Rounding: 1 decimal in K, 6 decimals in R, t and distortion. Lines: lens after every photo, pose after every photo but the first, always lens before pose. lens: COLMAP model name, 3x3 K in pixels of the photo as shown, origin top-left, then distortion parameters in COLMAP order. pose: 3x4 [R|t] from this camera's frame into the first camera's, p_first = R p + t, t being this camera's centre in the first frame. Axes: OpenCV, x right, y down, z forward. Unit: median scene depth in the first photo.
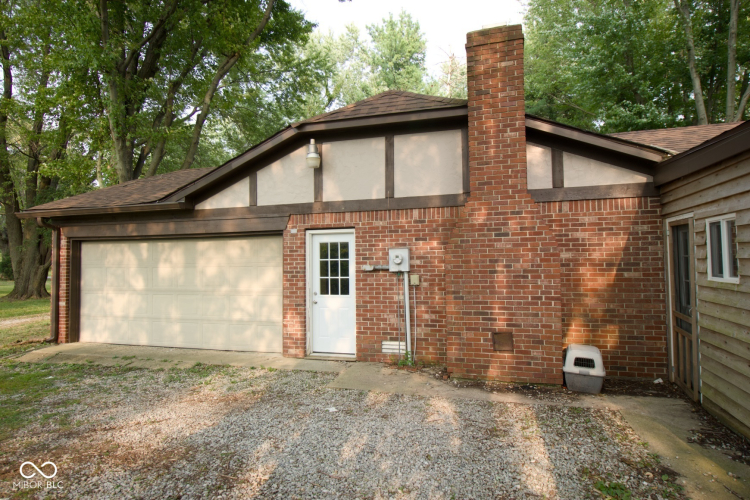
lens RADIAL K [[439.1, 0, 378.3], [0, 439.1, 247.3], [0, 0, 1]] dist [0.005373, 0.000770]
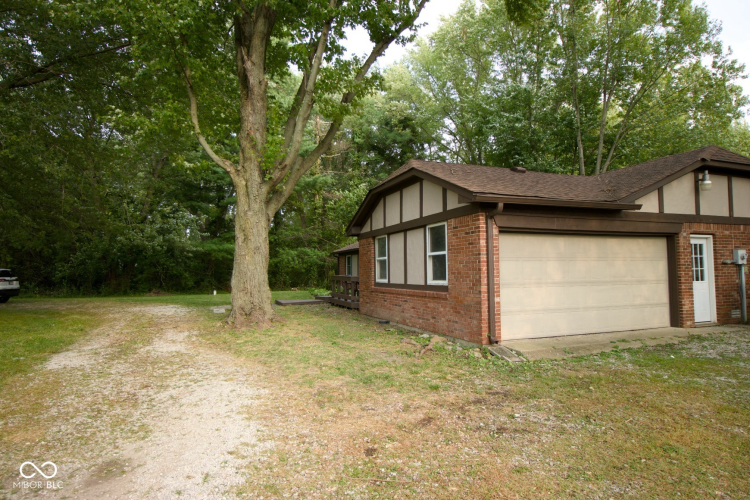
lens RADIAL K [[439.1, 0, 378.3], [0, 439.1, 247.3], [0, 0, 1]] dist [0.005373, 0.000770]
pose [[0.776879, 0.030787, 0.628897, -2.090492], [-0.026717, 0.999516, -0.015927, 0.058164], [-0.629083, -0.004429, 0.777325, 0.636327]]
